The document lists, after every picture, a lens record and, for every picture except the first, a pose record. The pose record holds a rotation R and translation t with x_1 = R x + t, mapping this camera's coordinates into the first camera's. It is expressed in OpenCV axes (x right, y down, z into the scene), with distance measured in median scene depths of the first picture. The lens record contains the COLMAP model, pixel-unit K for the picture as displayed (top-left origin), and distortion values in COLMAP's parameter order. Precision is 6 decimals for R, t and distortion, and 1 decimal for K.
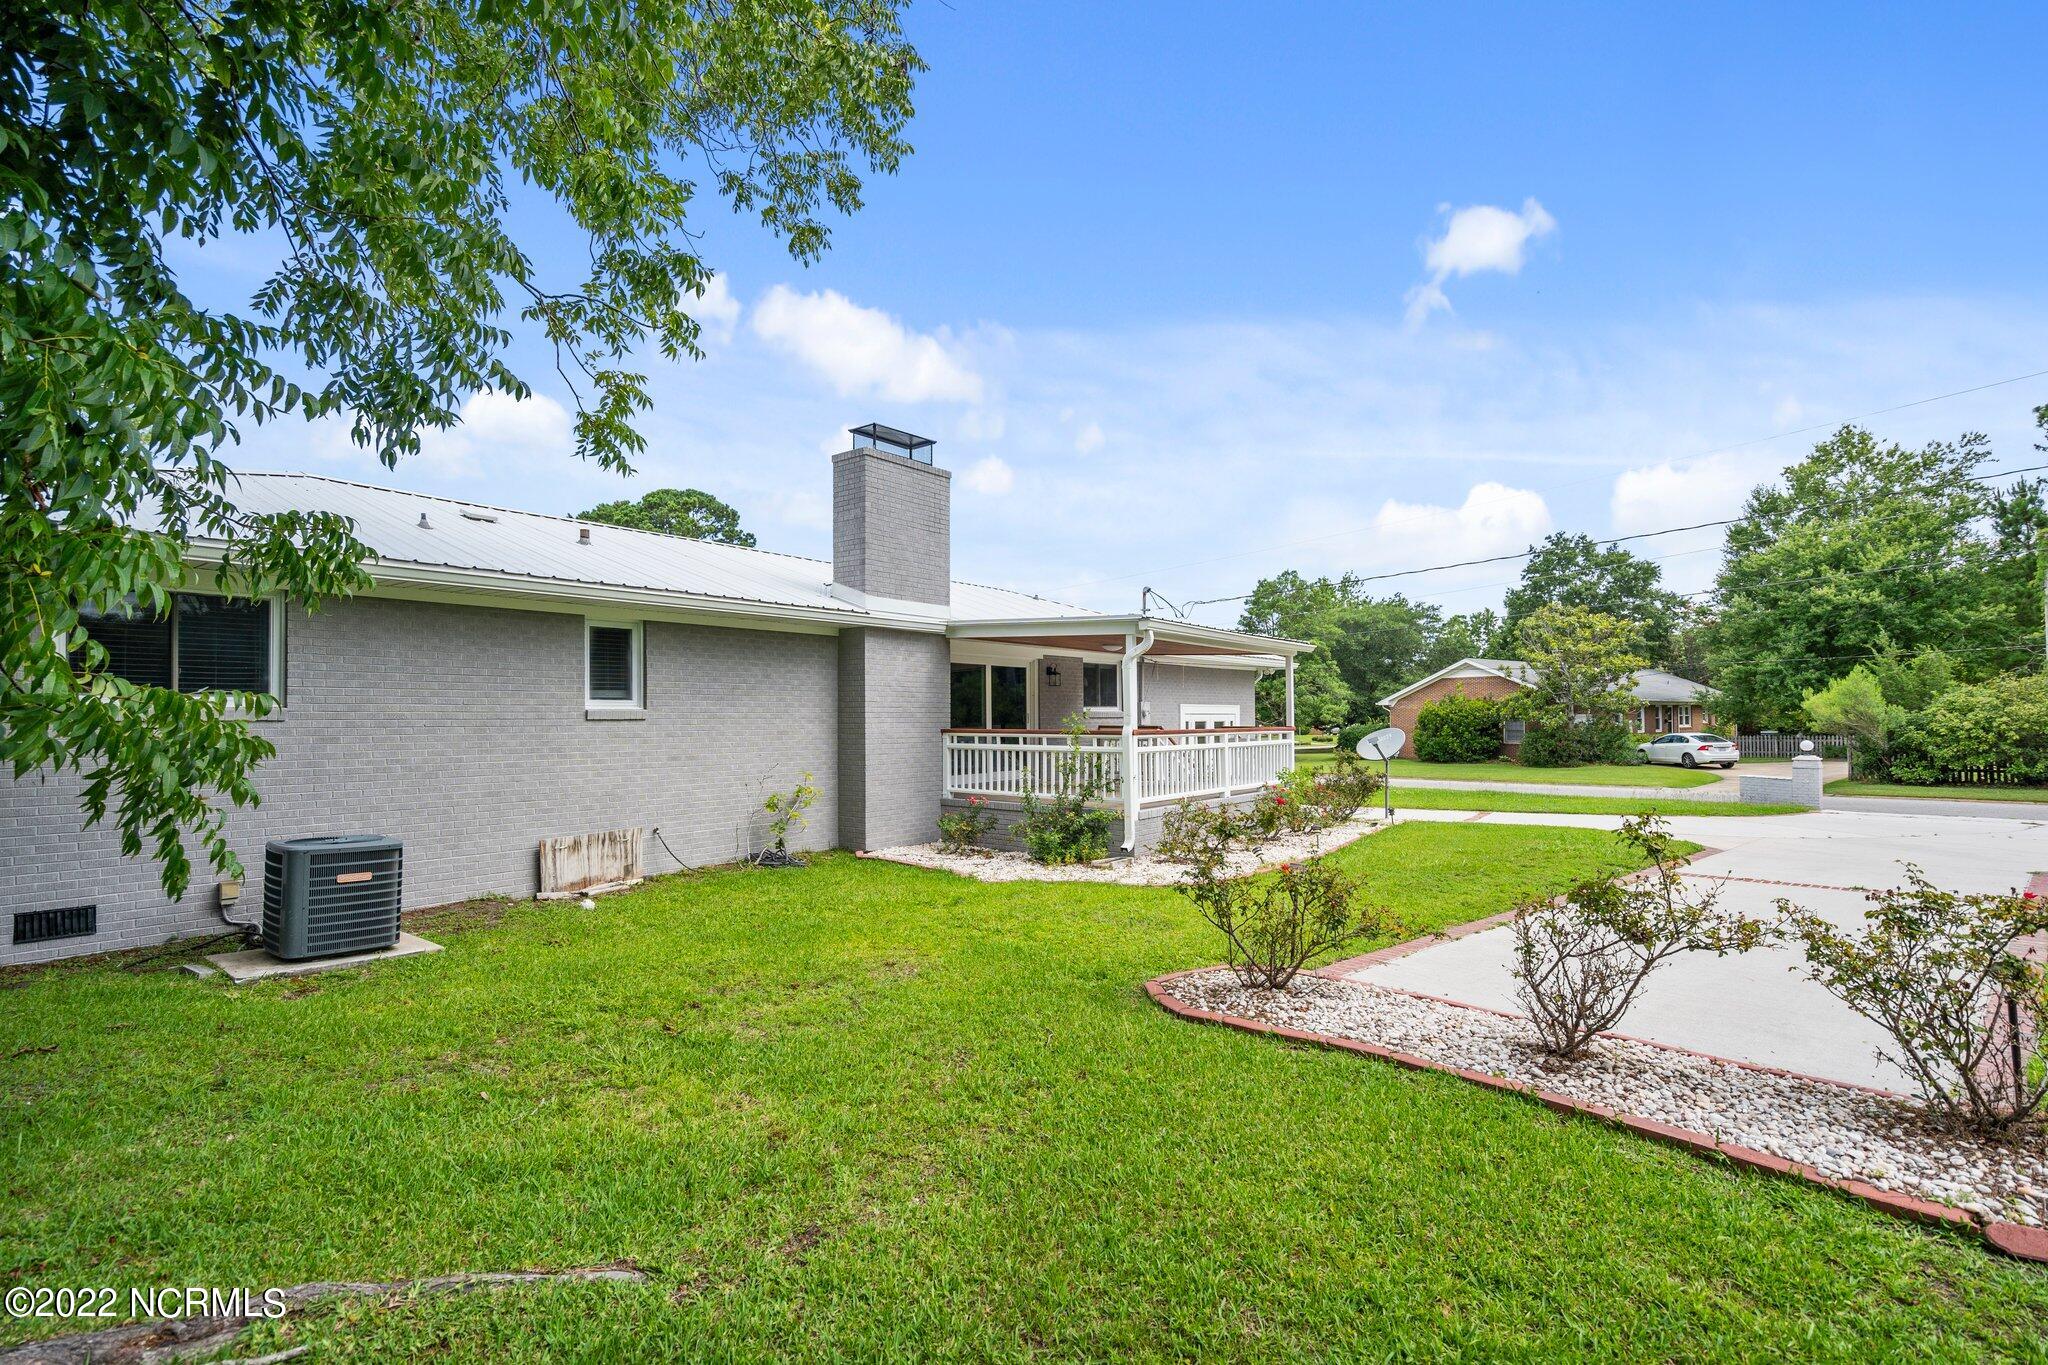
lens RADIAL K [[913.3, 0, 1029.1], [0, 913.3, 691.3], [0, 0, 1]] dist [-0.000616, 0.000038]
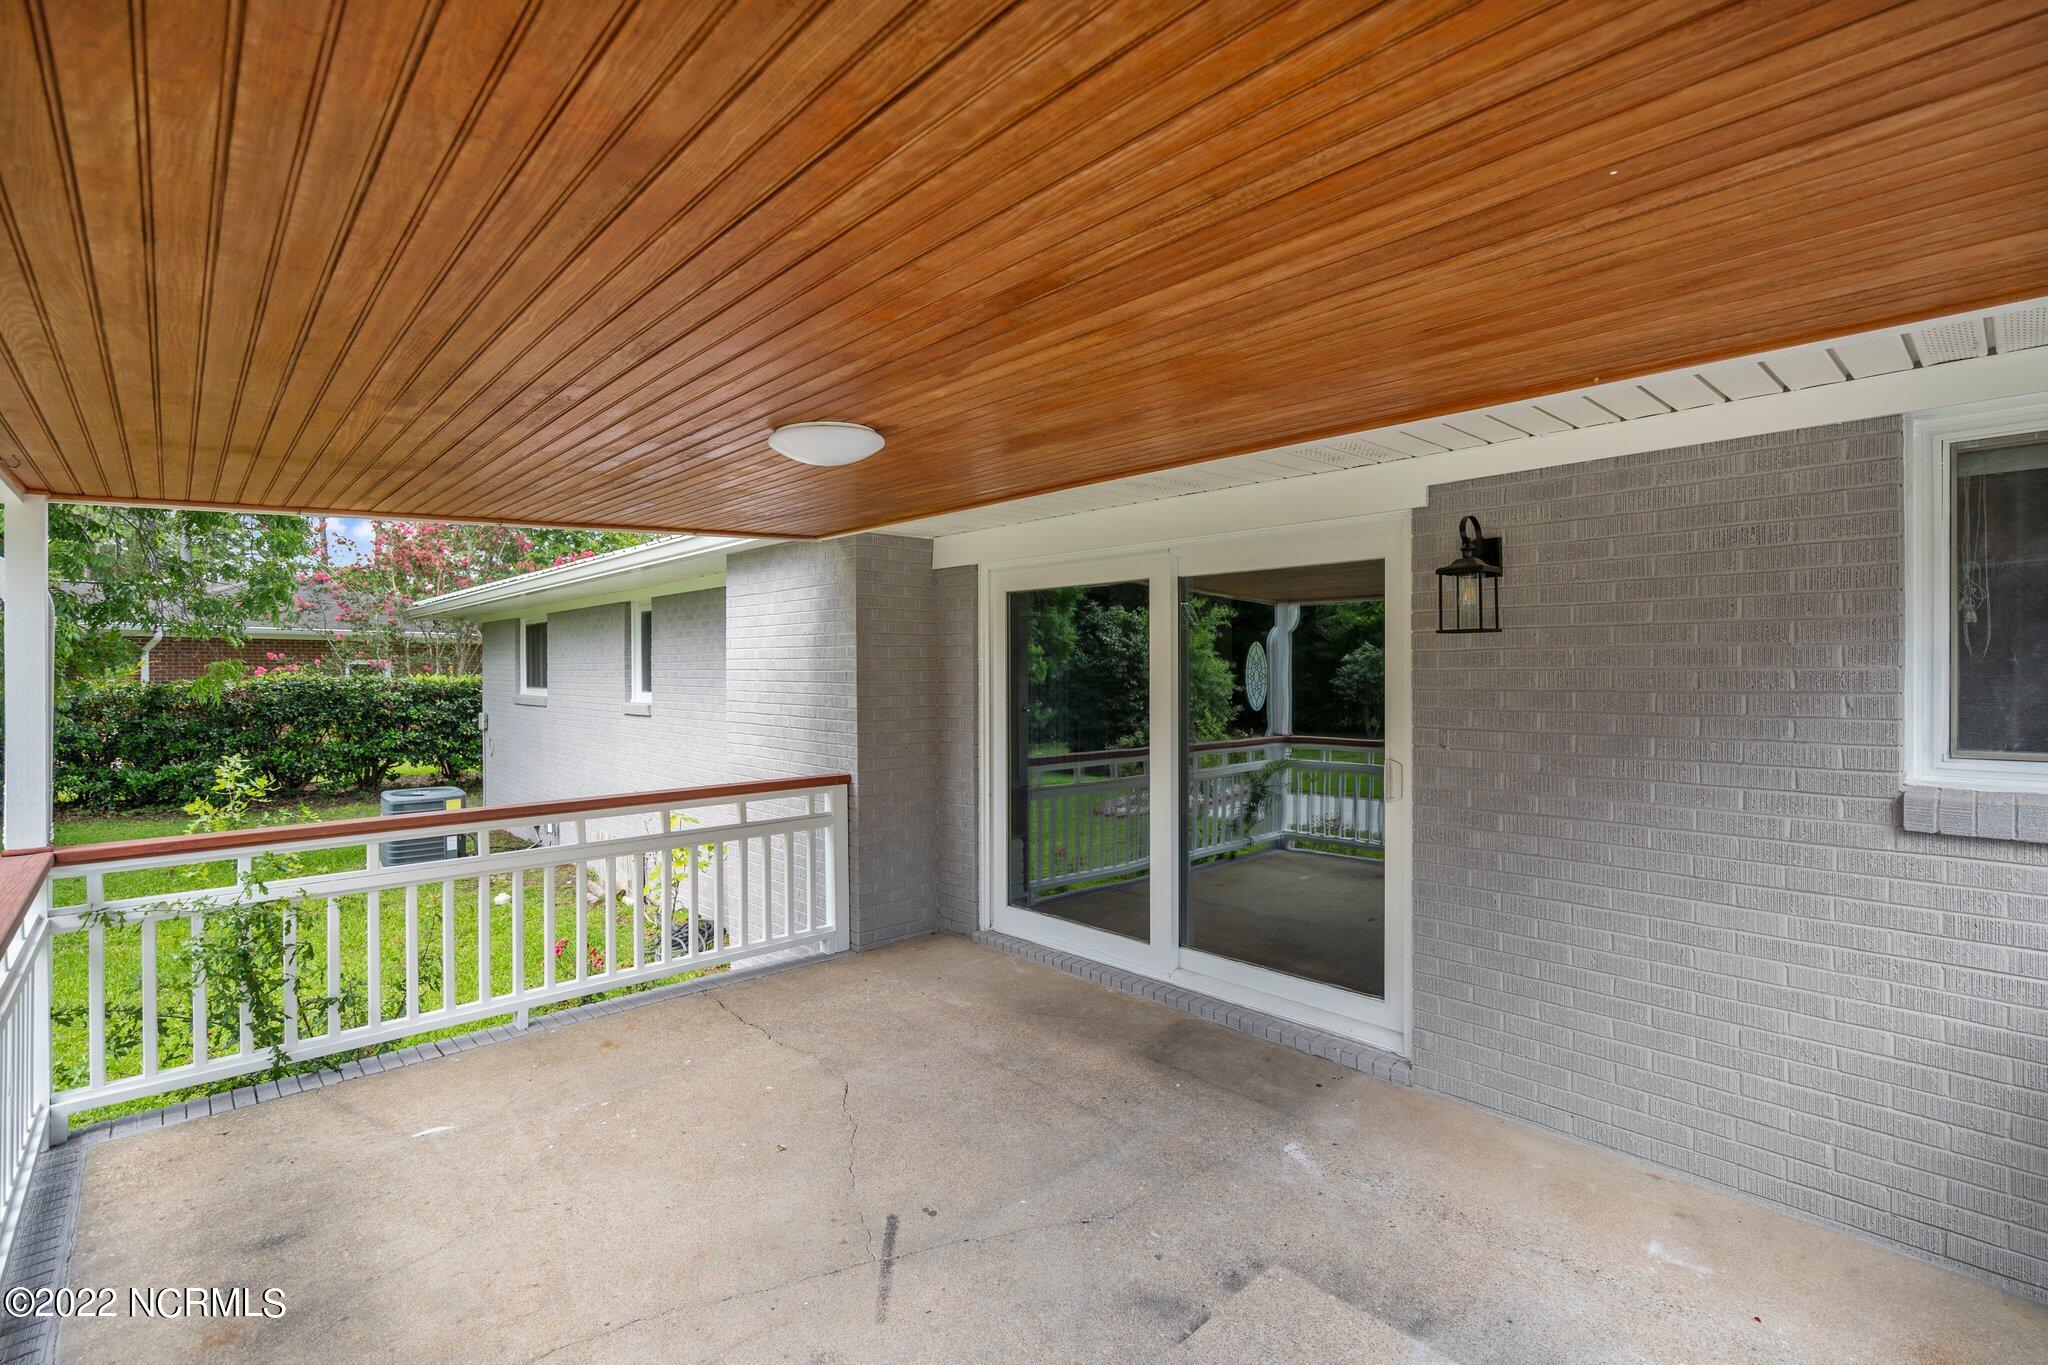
lens RADIAL K [[929.1, 0, 1030.9], [0, 929.1, 674.5], [0, 0, 1]] dist [-0.001500, 0.000436]
pose [[-0.153736, 0.010388, -0.988057, 0.125477], [0.033353, 0.999429, 0.005318, -0.000411], [0.987549, -0.032137, -0.153994, 0.490439]]
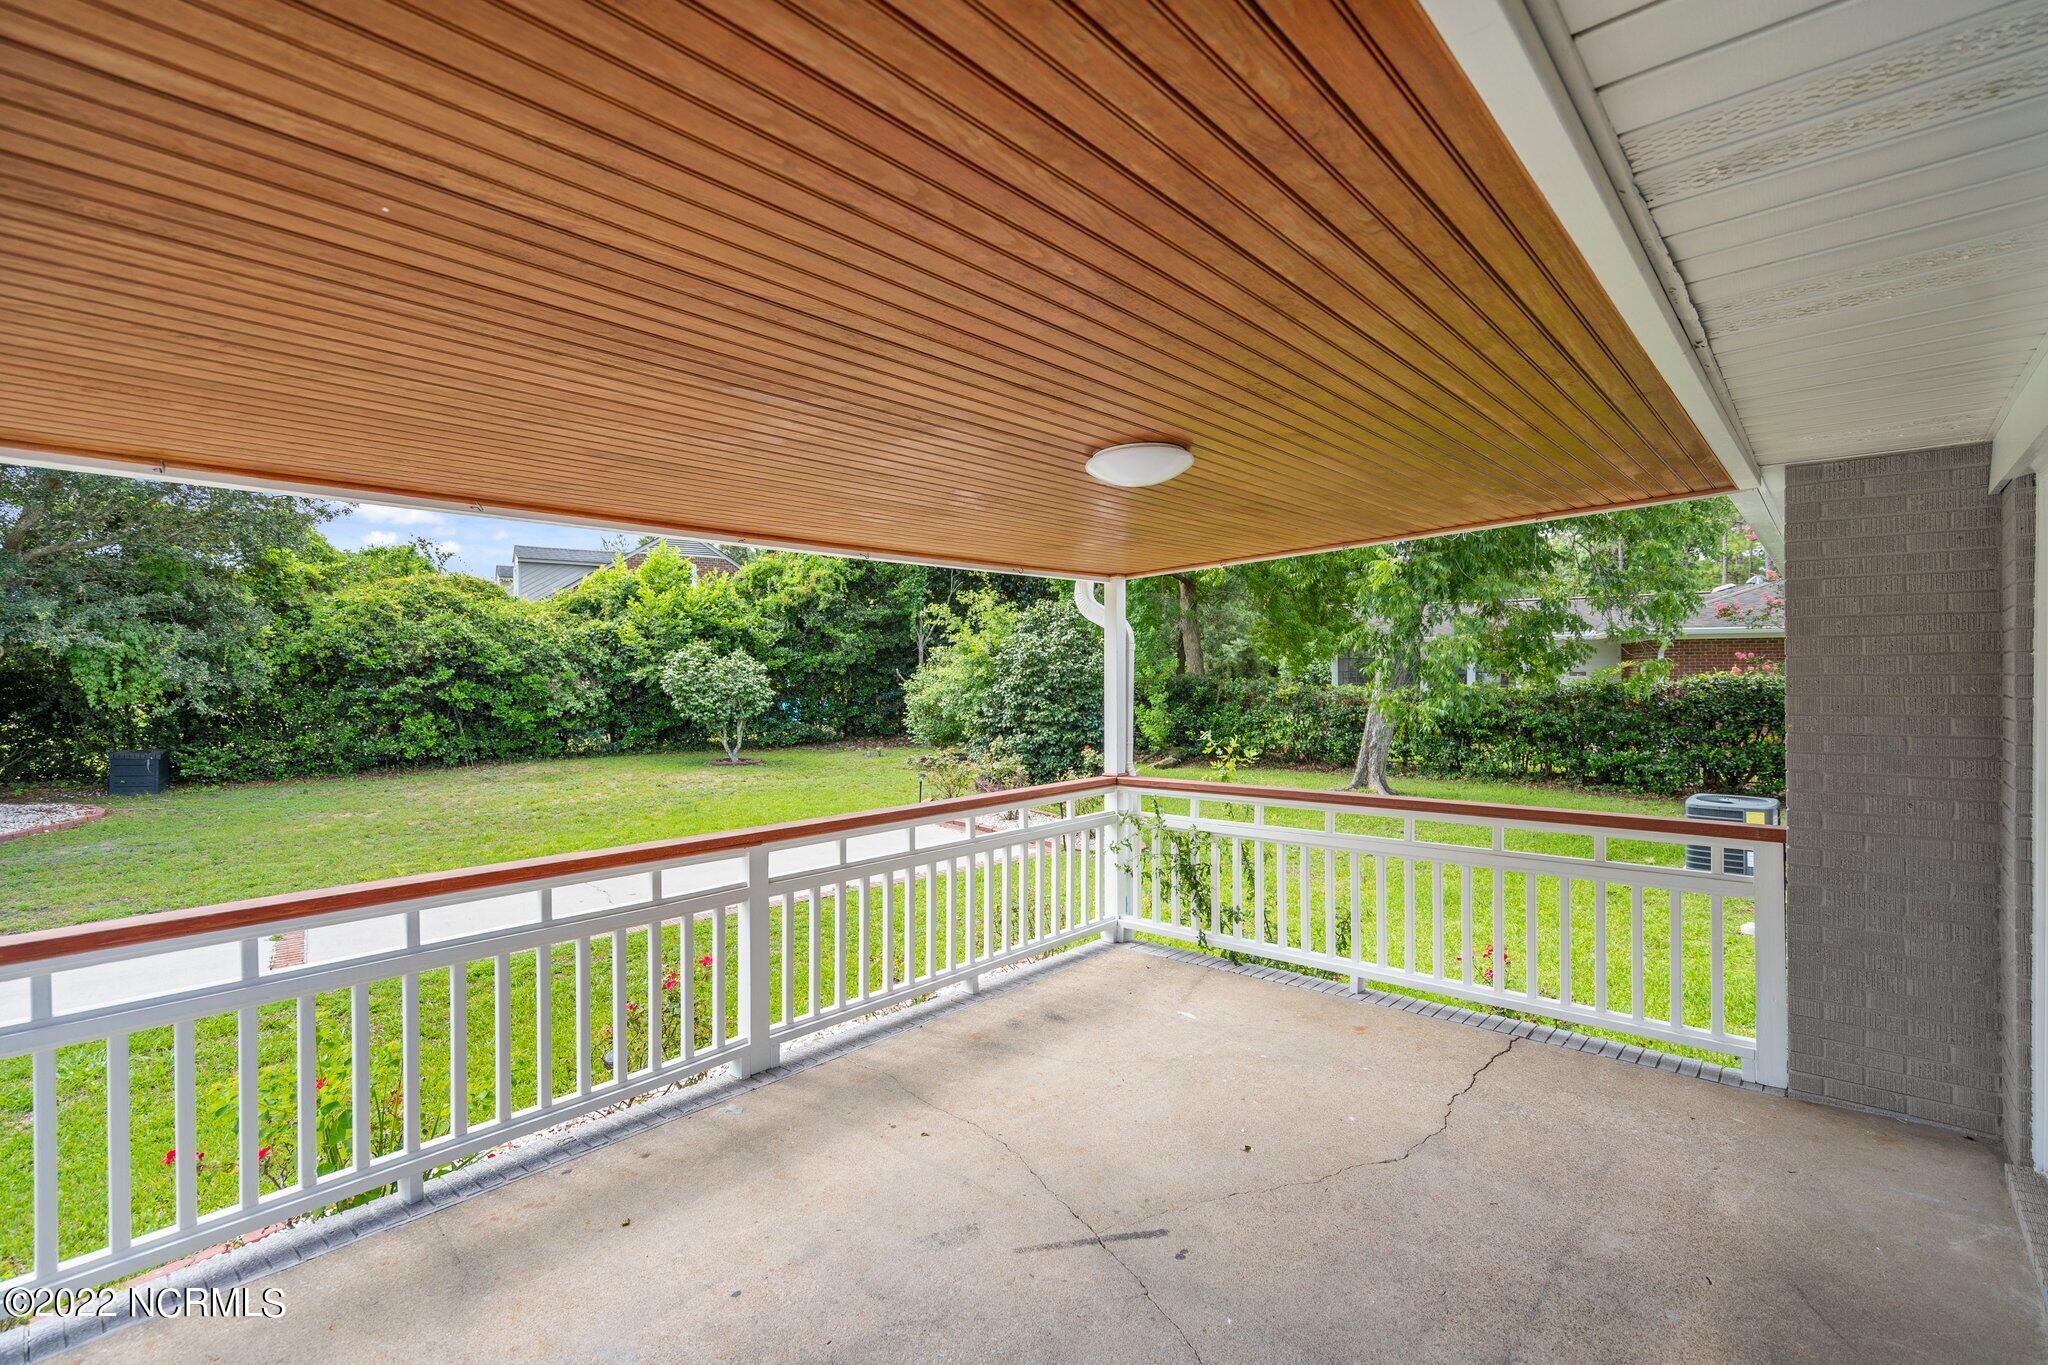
lens RADIAL K [[929.1, 0, 1030.9], [0, 929.1, 674.5], [0, 0, 1]] dist [-0.001500, 0.000436]
pose [[-0.998457, 0.010500, 0.054523, 0.048079], [0.008890, 0.999519, -0.029696, 0.001145], [-0.054809, -0.029165, -0.998071, 0.551642]]
